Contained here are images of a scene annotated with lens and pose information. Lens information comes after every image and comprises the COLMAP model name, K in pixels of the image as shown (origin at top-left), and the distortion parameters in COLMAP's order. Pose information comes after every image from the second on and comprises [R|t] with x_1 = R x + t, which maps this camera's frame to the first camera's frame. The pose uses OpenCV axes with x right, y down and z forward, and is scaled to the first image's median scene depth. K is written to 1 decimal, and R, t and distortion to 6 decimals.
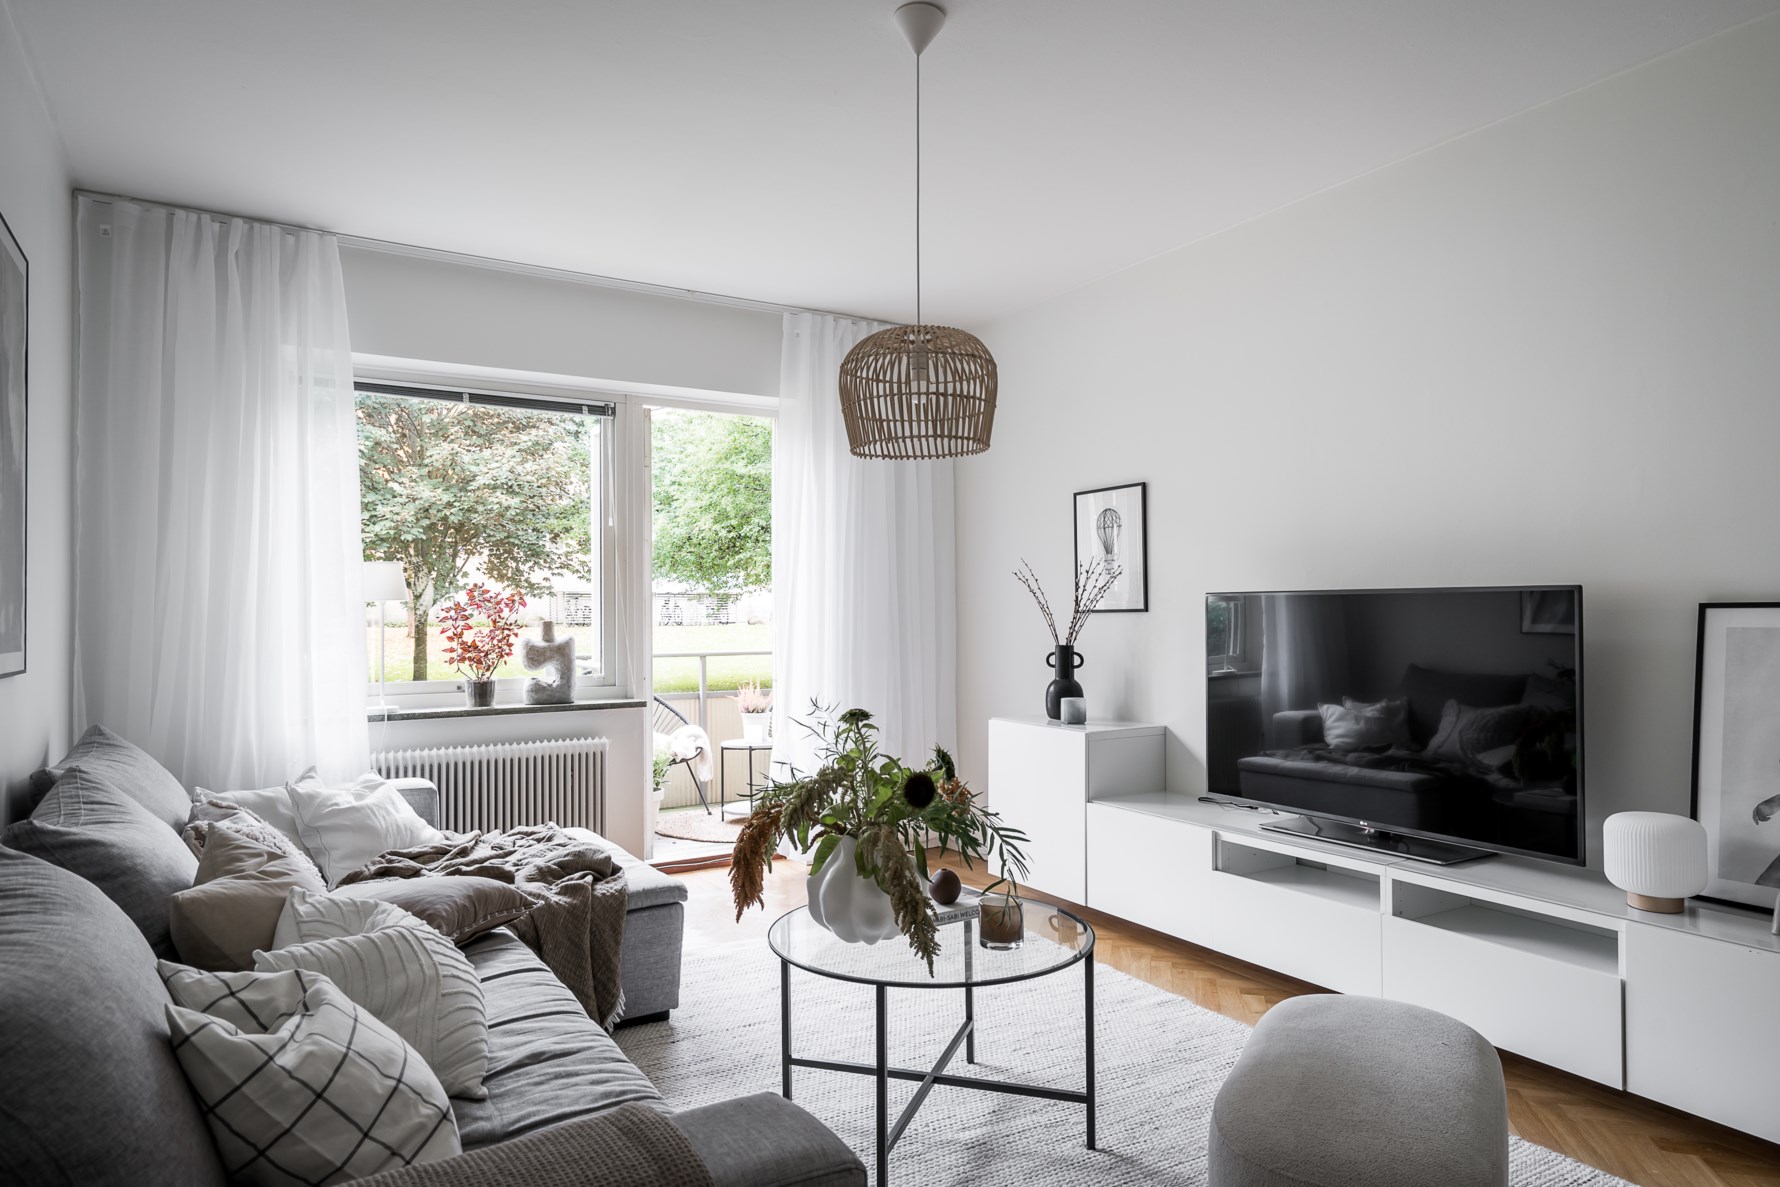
lens RADIAL K [[1039.1, 0, 890.0], [0, 1039.1, 600.6], [0, 0, 1]] dist [0.000138, -0.000959]
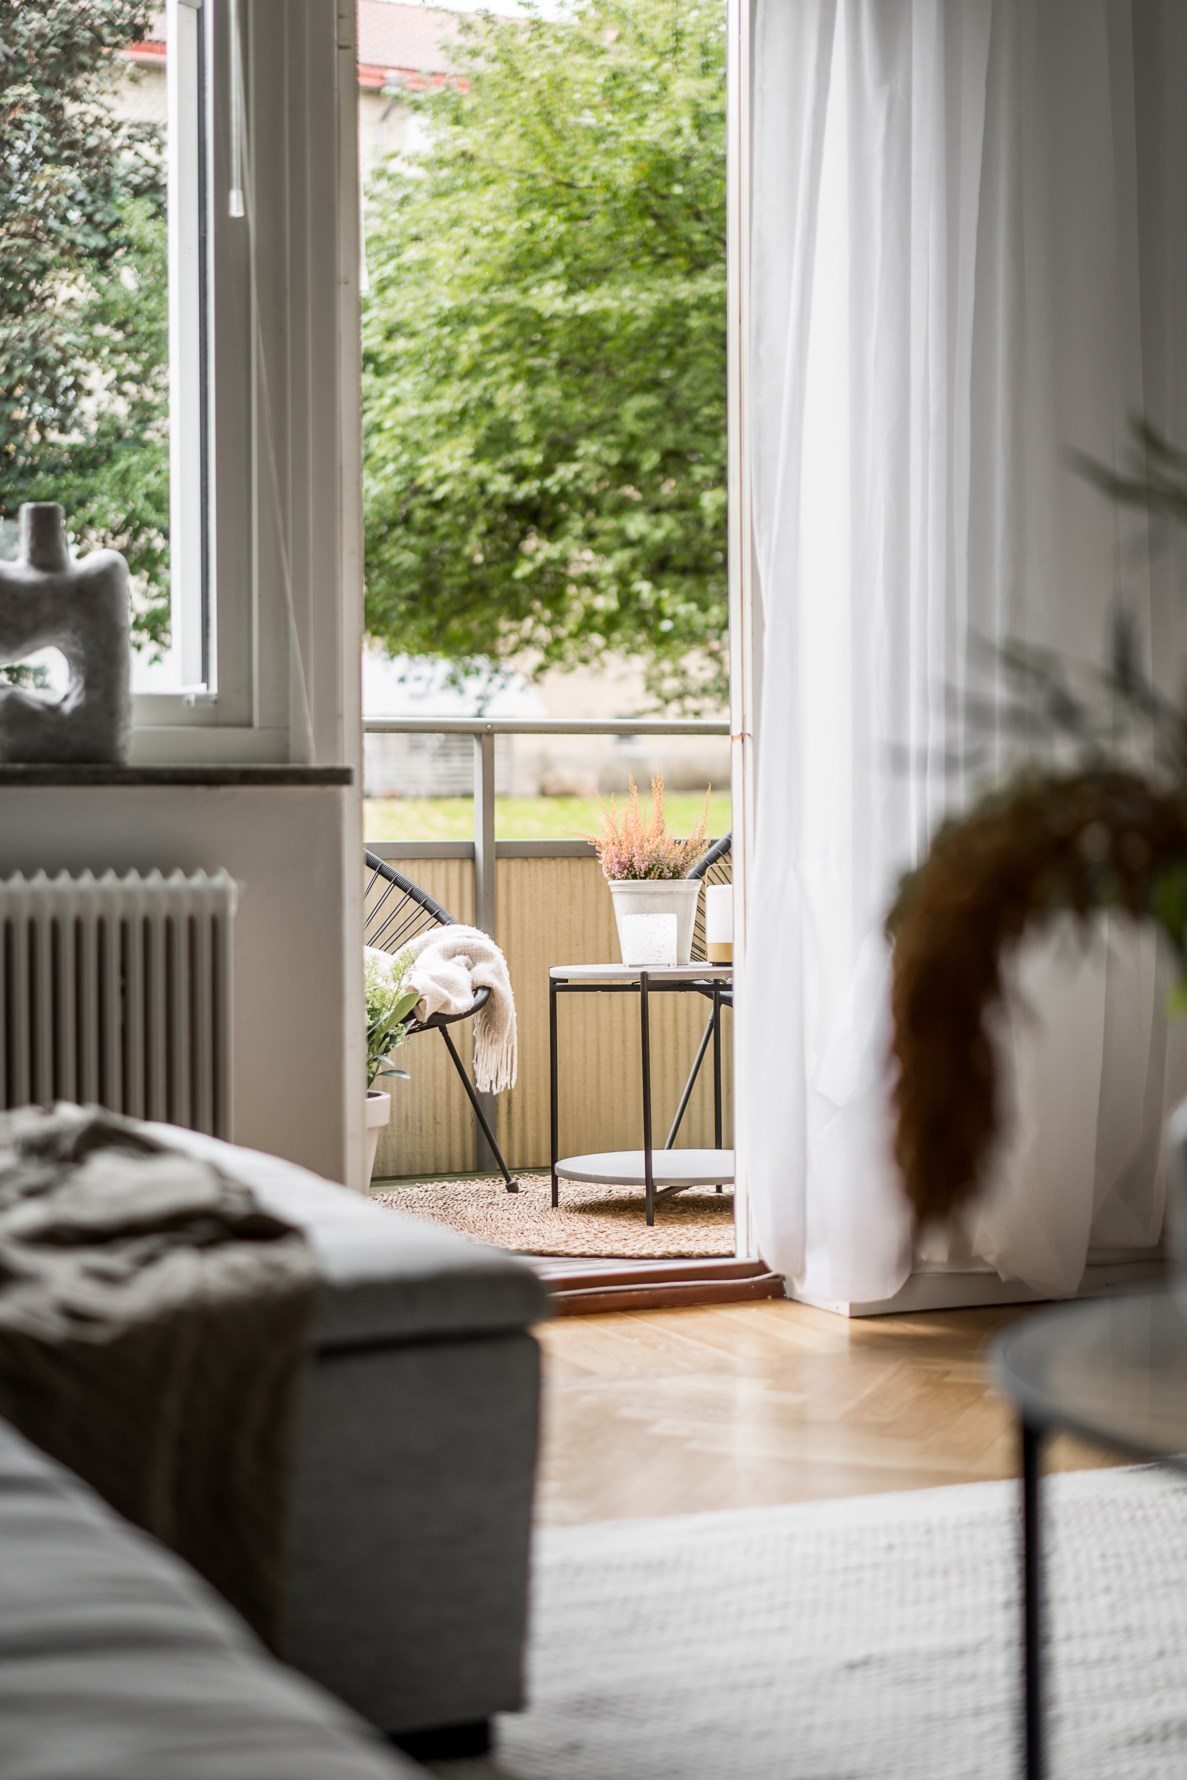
lens RADIAL K [[2721.5, 0, 591.7], [0, 2721.5, 884.8], [0, 0, 1]] dist [0.014252, 0.000000]
pose [[0.993377, 0.007636, -0.114648, -0.050519], [-0.001696, 0.998655, 0.051813, 0.065357], [0.114890, -0.051275, 0.992054, 0.143075]]
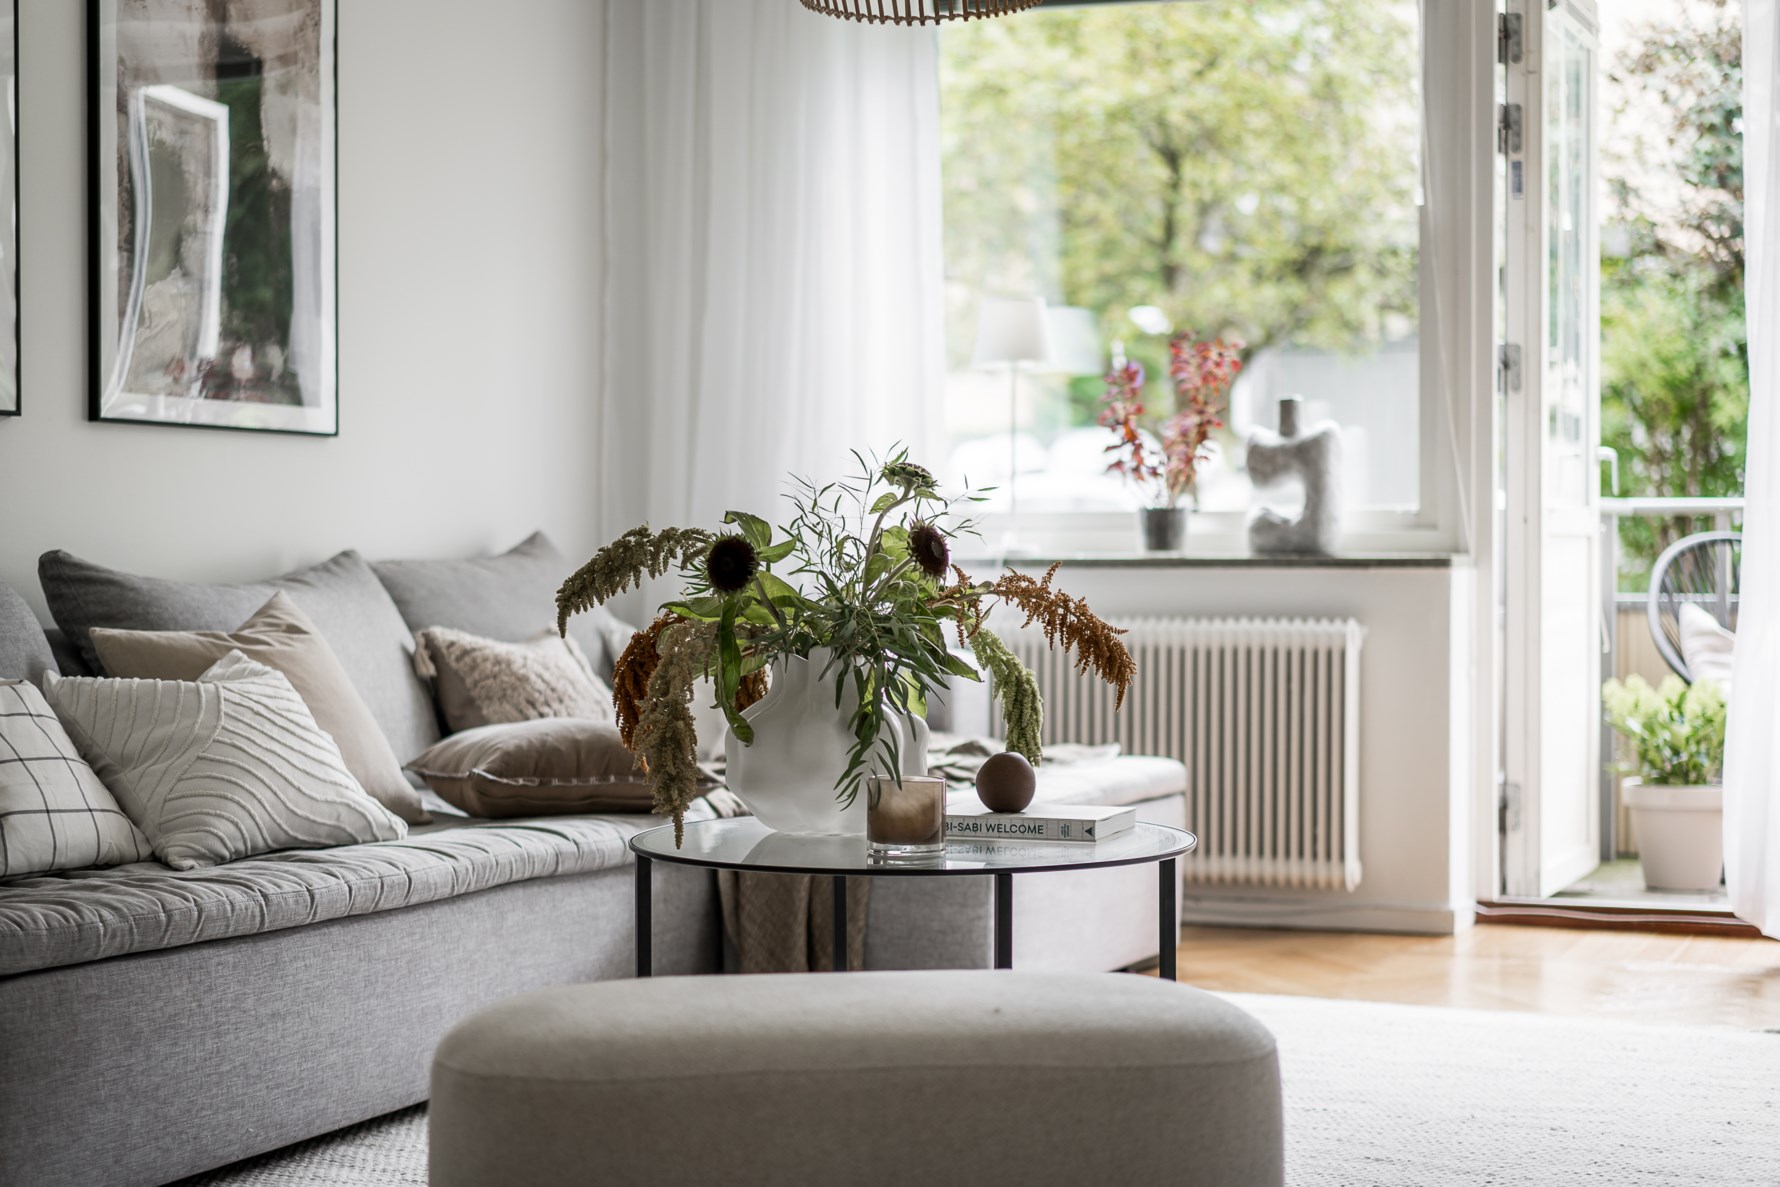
lens RADIAL K [[2721.5, 0, 898.7], [0, 2721.5, 591.9], [0, 0, 1]] dist [0.014252, 0.000000]
pose [[0.570791, 0.021785, -0.820806, 0.479729], [0.016467, 0.999143, 0.037969, 0.044404], [0.820930, -0.035188, 0.569943, 0.047106]]
